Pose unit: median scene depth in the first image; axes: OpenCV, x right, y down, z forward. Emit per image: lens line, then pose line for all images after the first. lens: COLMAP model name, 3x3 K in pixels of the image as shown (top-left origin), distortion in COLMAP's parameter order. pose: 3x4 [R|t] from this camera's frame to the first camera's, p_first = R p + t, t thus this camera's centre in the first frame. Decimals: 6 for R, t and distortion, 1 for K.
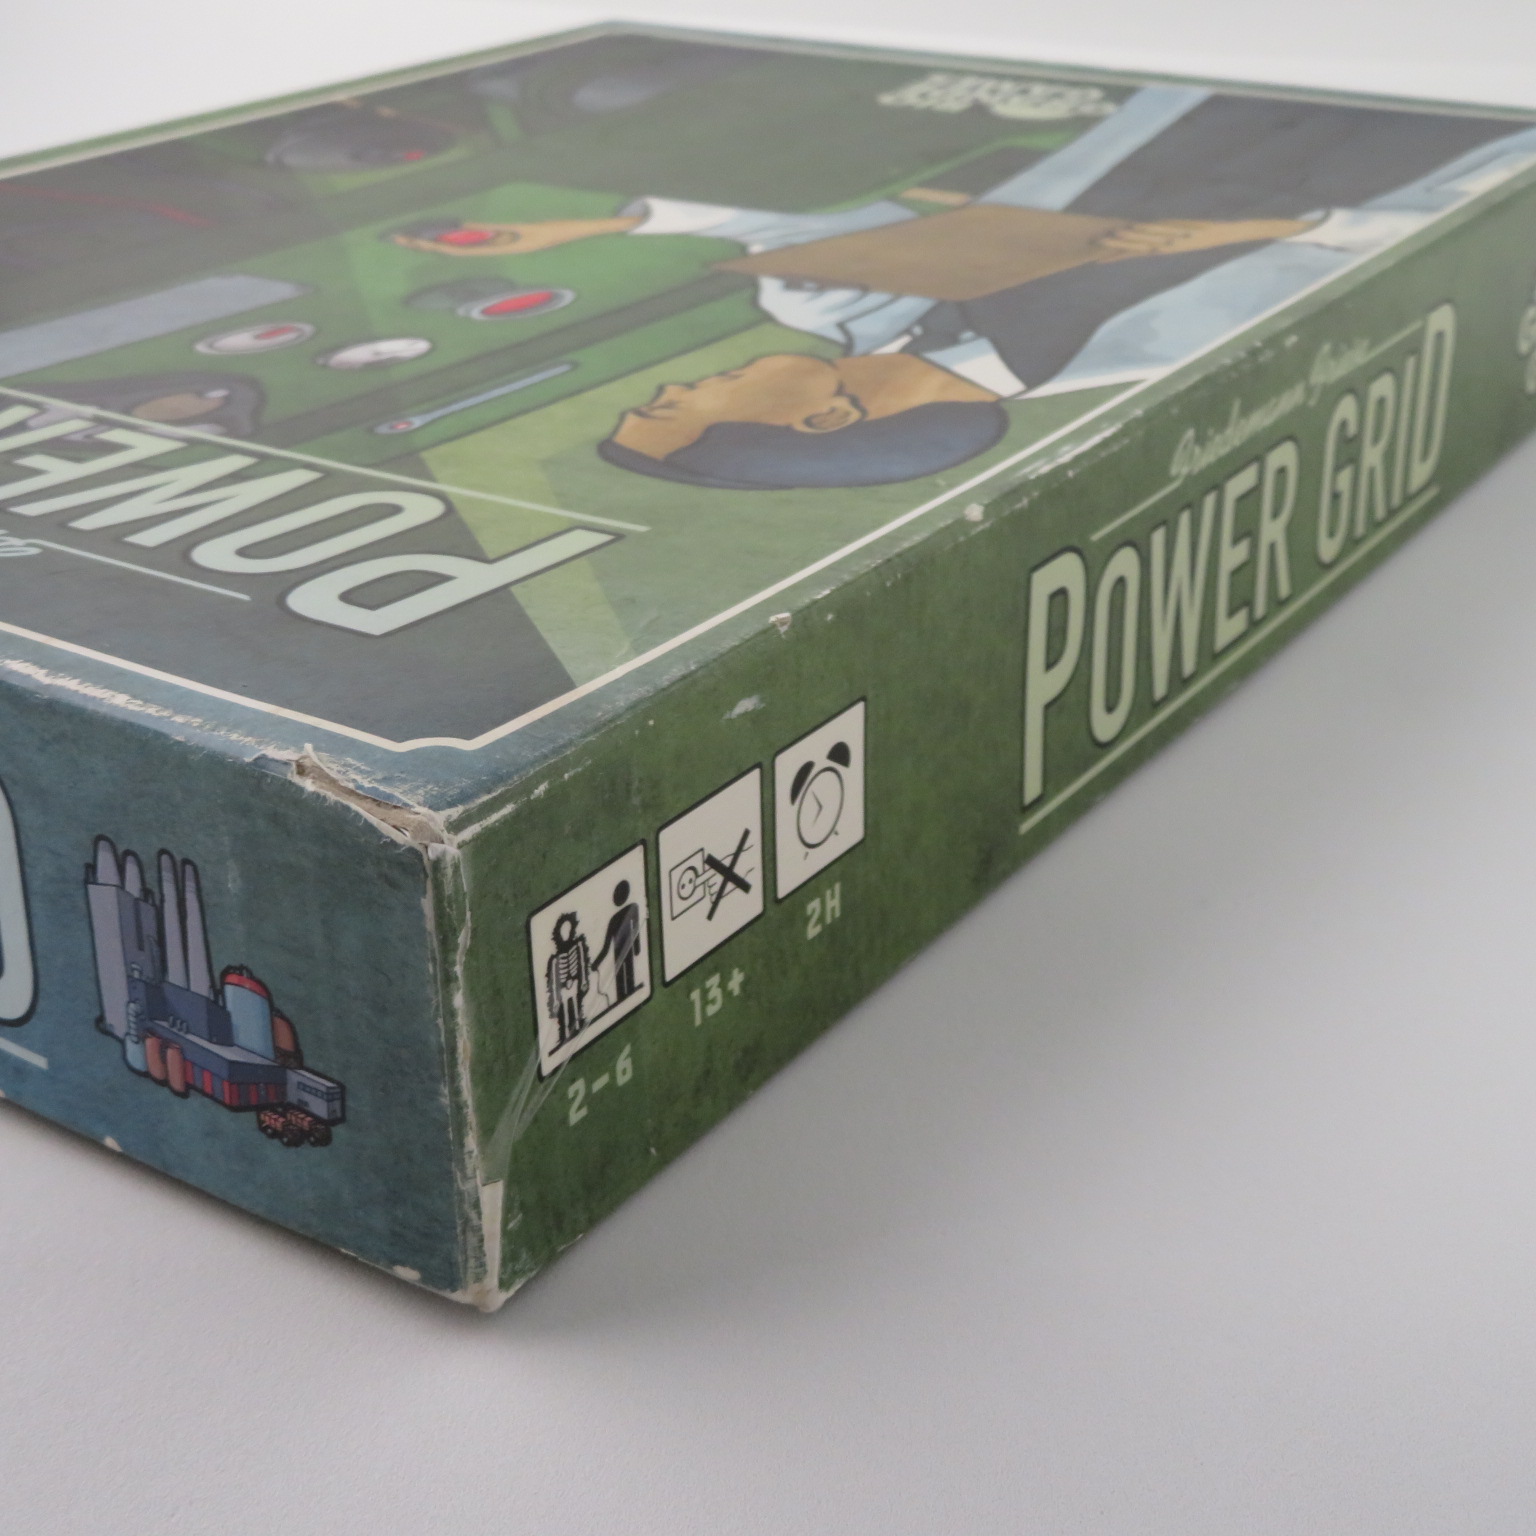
lens RADIAL K [[2273.5, 0, 769.5], [0, 2273.5, 733.6], [0, 0, 1]] dist [0.011430, -0.010225]
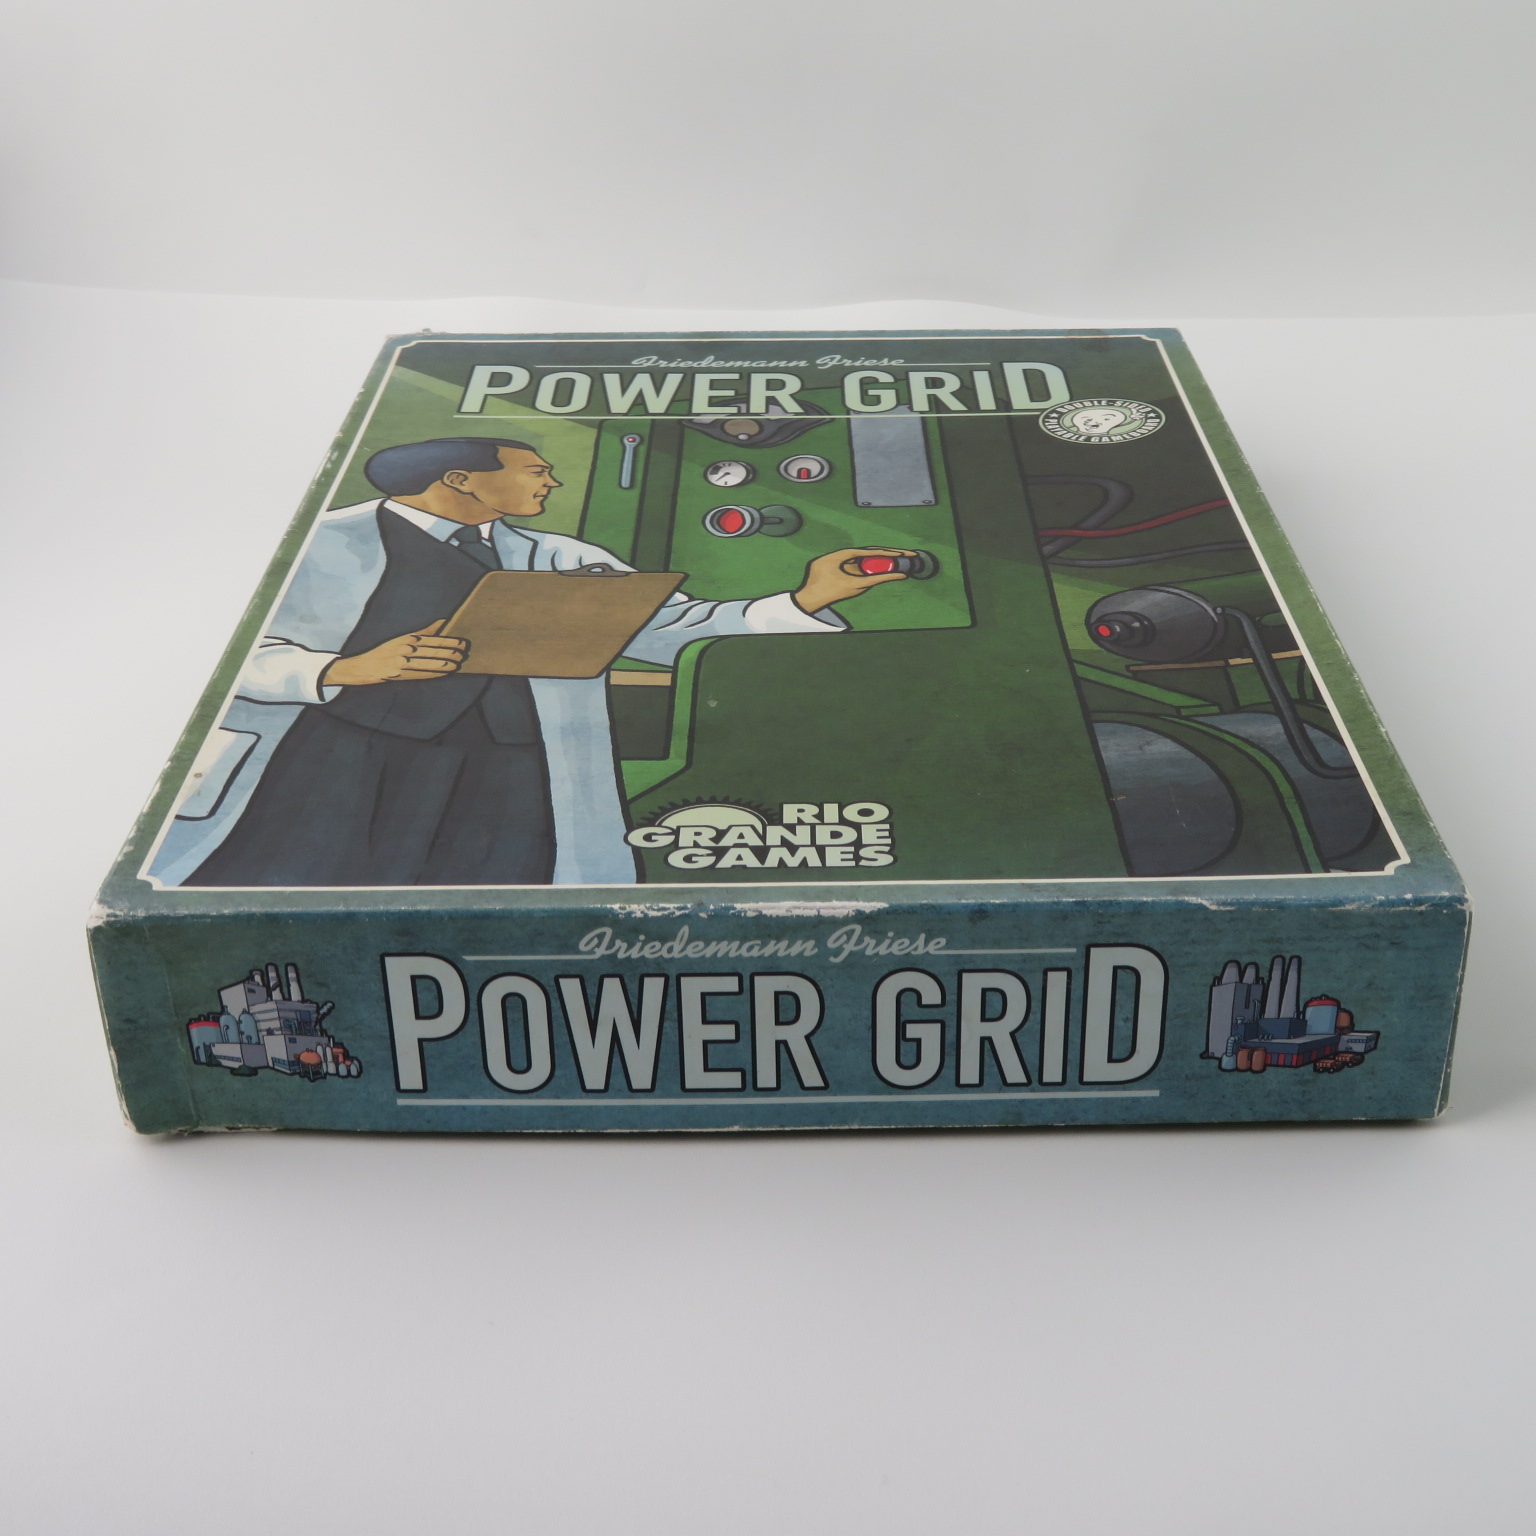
lens RADIAL K [[2258.8, 0, 739.7], [0, 2258.8, 767.1], [0, 0, 1]] dist [-0.027175, -0.002295]
pose [[-0.835051, 0.288572, -0.468418, 1.166975], [-0.206573, 0.624656, 0.753082, -2.161317], [0.509918, 0.725625, -0.462009, 3.084114]]
